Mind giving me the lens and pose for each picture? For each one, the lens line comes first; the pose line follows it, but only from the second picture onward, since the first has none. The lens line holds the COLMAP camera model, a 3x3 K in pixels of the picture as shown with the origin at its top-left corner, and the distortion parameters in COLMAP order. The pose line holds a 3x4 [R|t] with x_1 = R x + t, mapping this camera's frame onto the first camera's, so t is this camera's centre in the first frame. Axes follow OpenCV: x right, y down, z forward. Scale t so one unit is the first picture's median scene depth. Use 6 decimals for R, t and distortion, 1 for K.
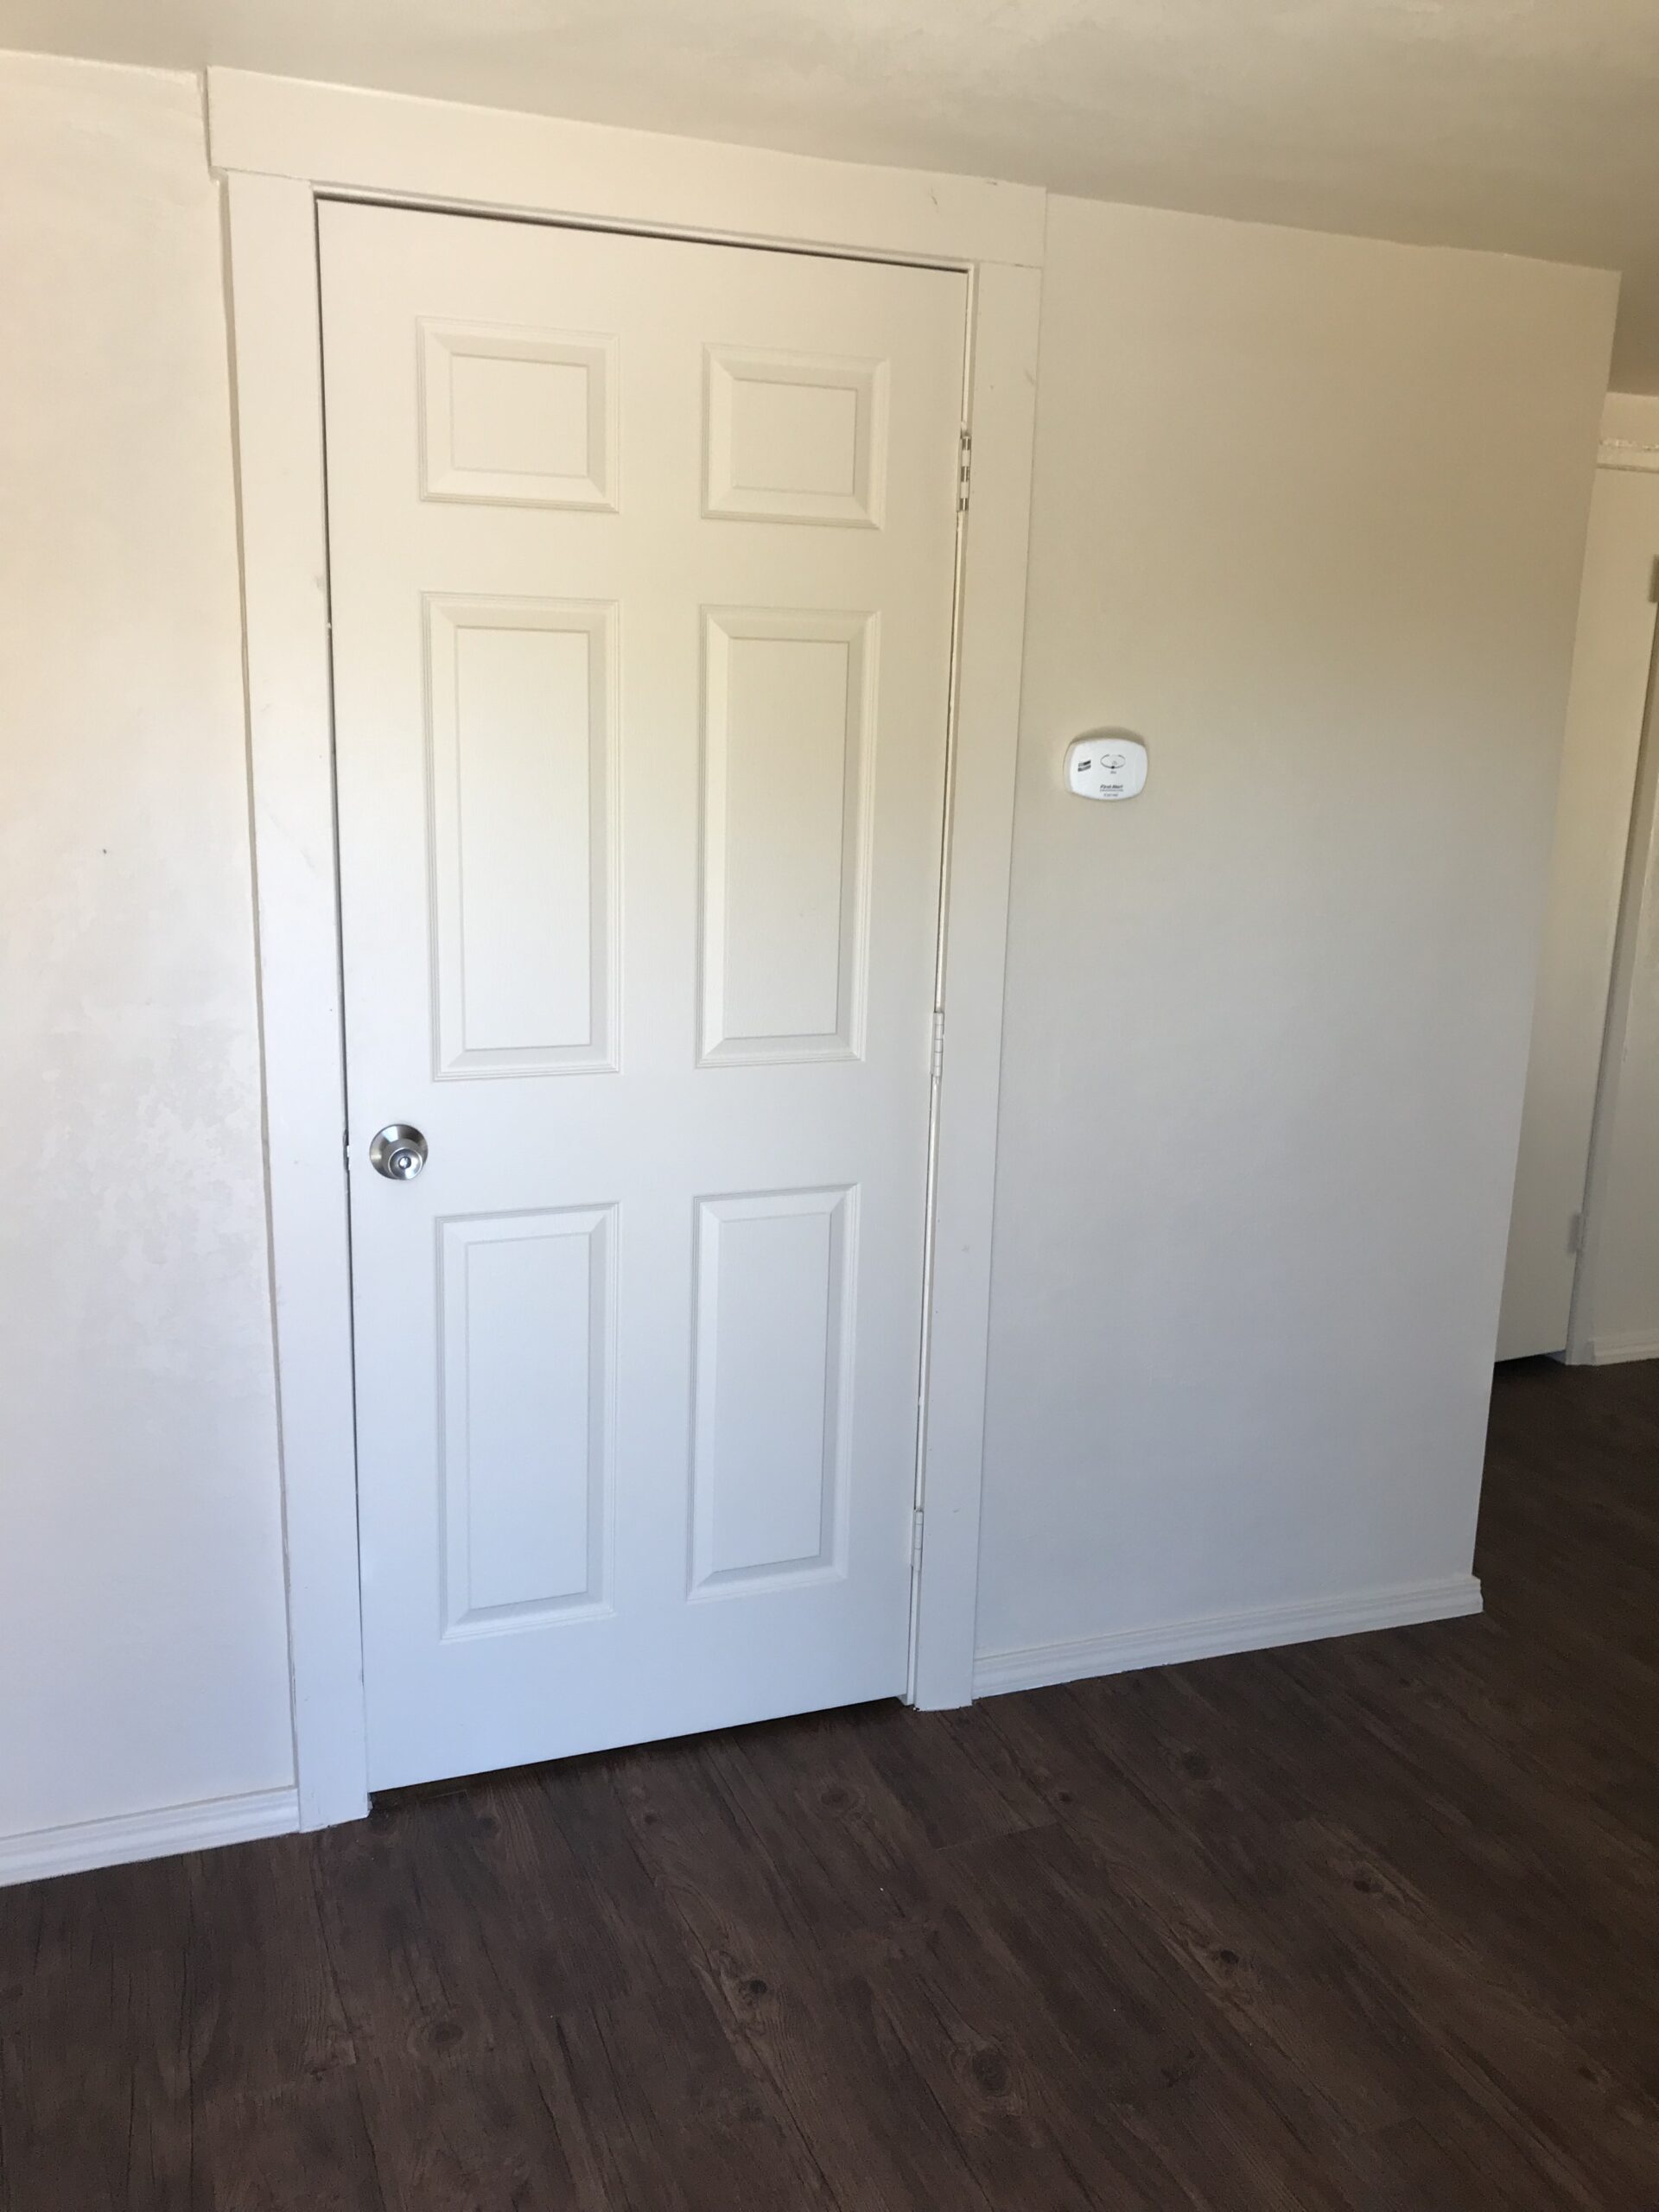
lens RADIAL K [[1801.7, 0, 822.8], [0, 1801.7, 1104.1], [0, 0, 1]] dist [0.023883, -0.014182]
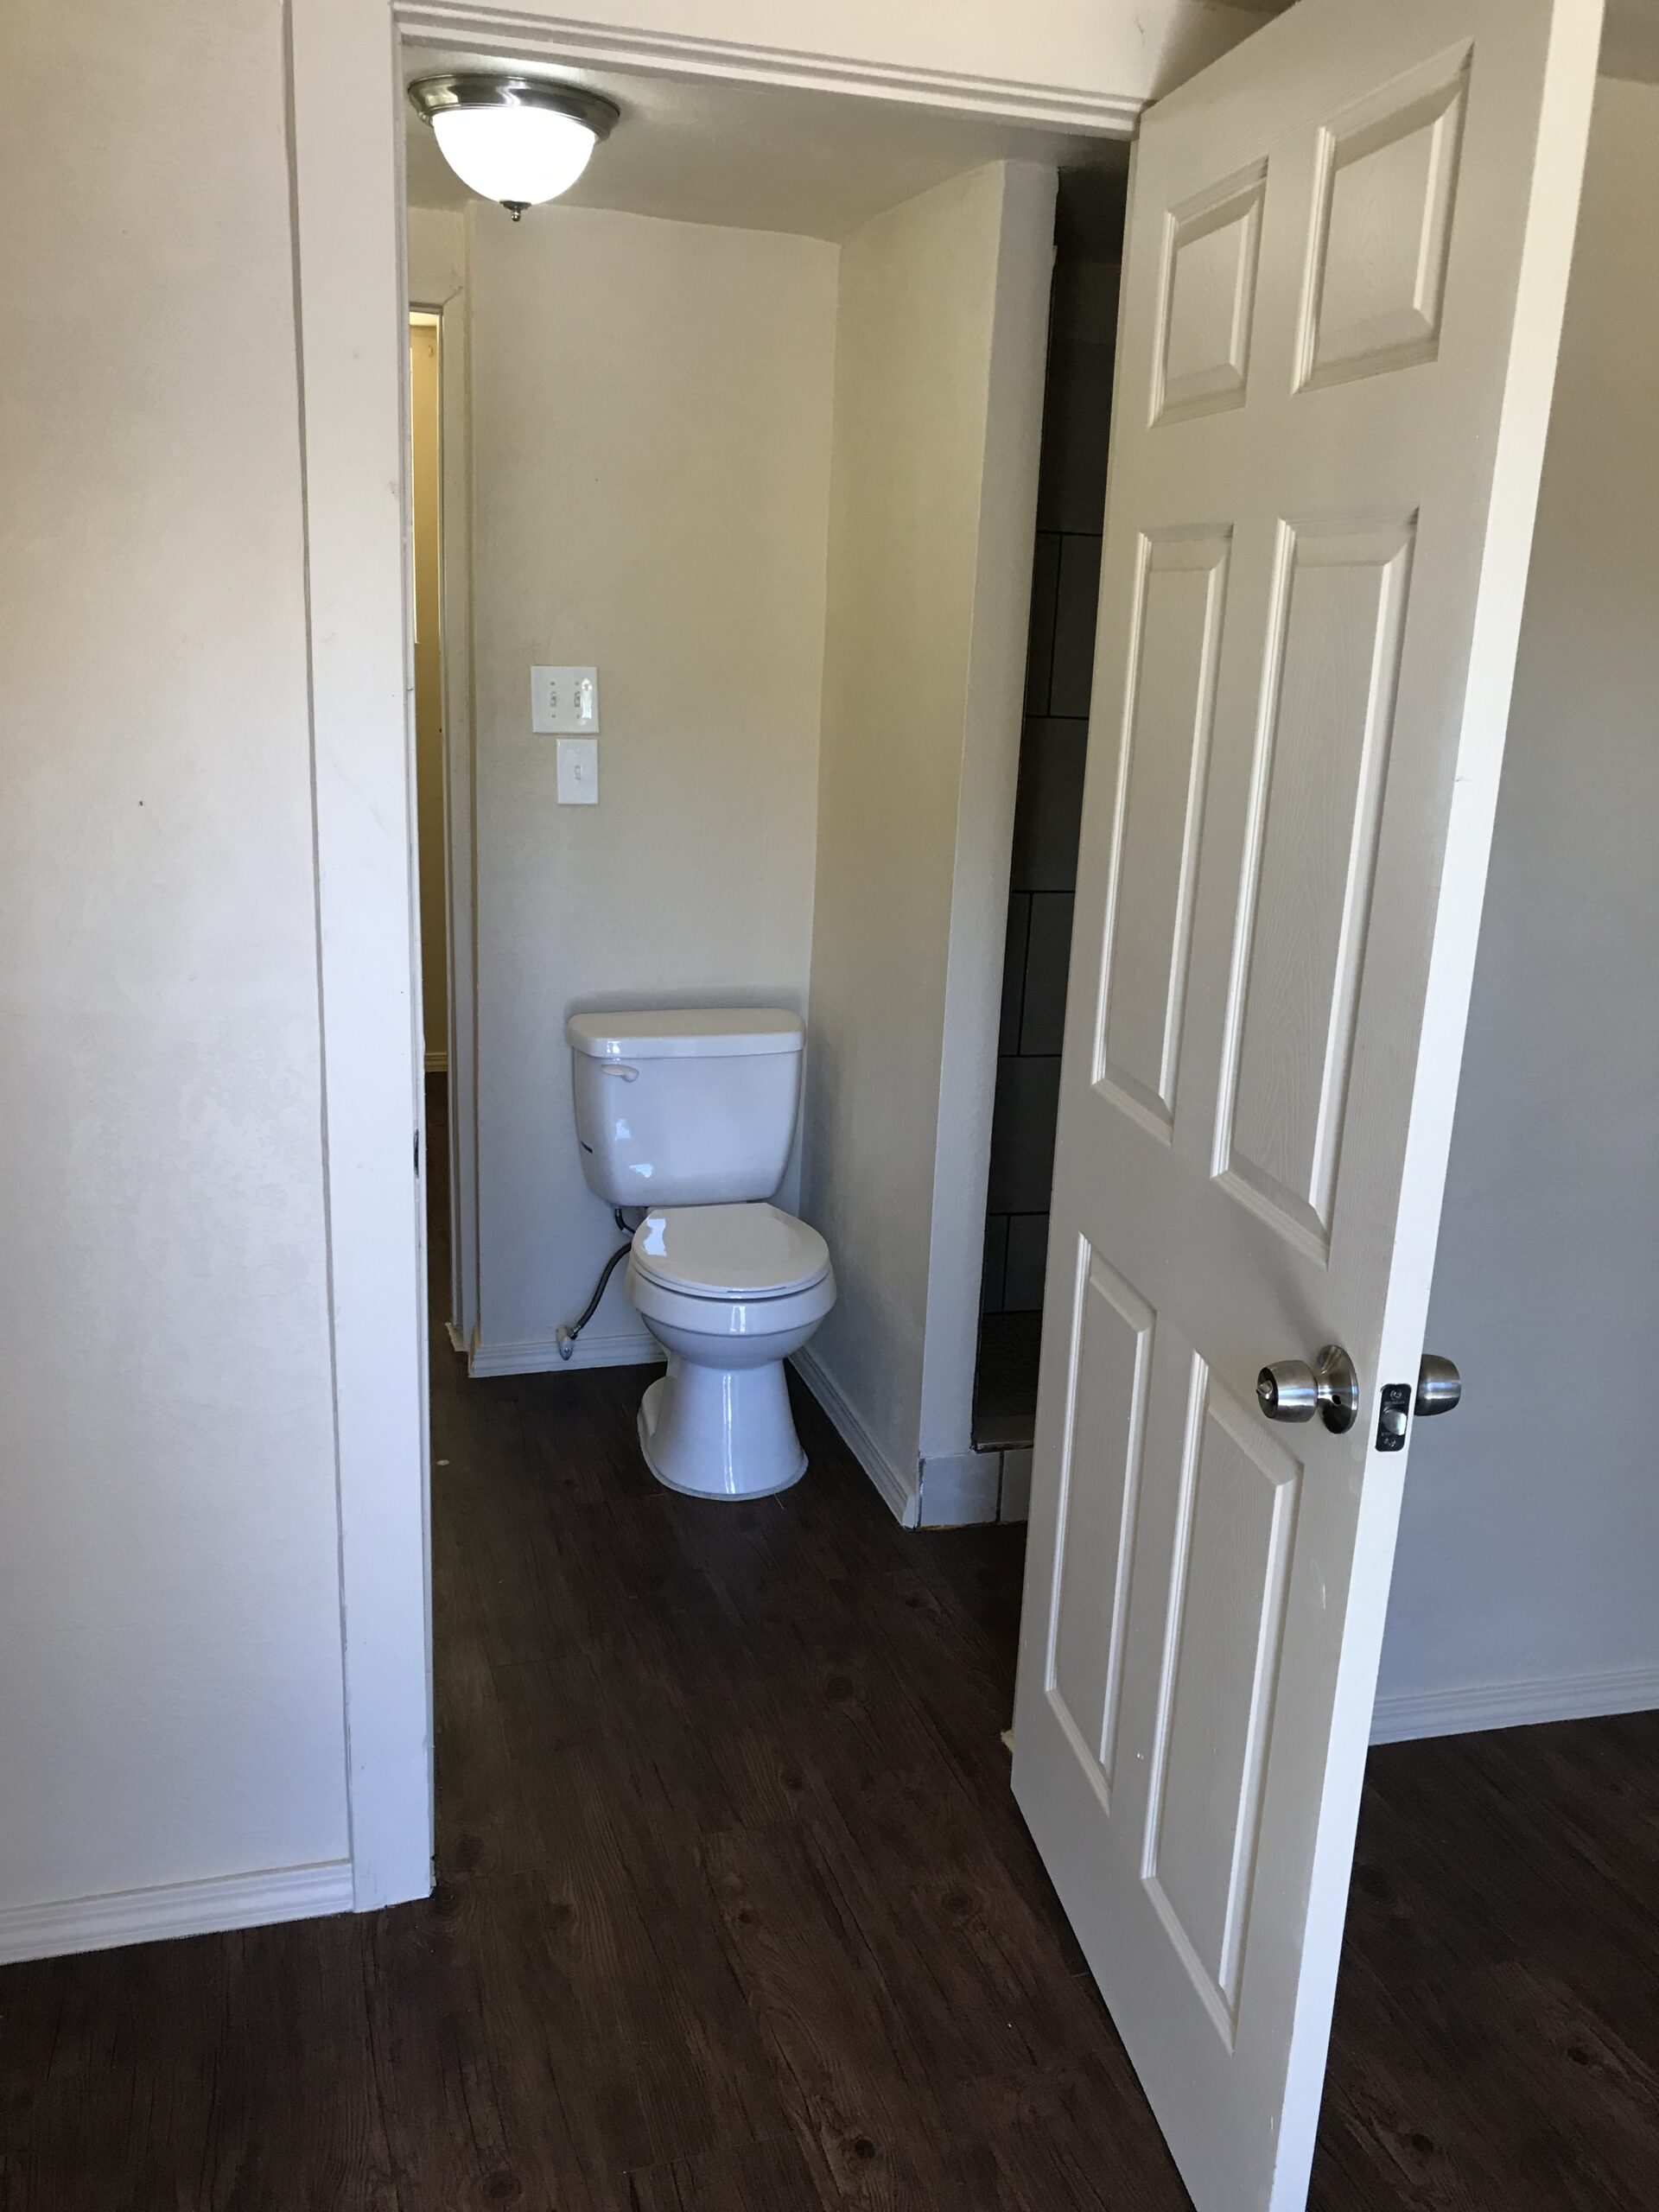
lens RADIAL K [[1801.7, 0, 830.7], [0, 1801.7, 1105.1], [0, 0, 1]] dist [0.023883, -0.014182]
pose [[0.997589, 0.032062, -0.061551, -0.013896], [-0.029955, 0.998943, 0.034858, -0.033589], [0.062603, -0.032930, 0.997495, 0.149999]]
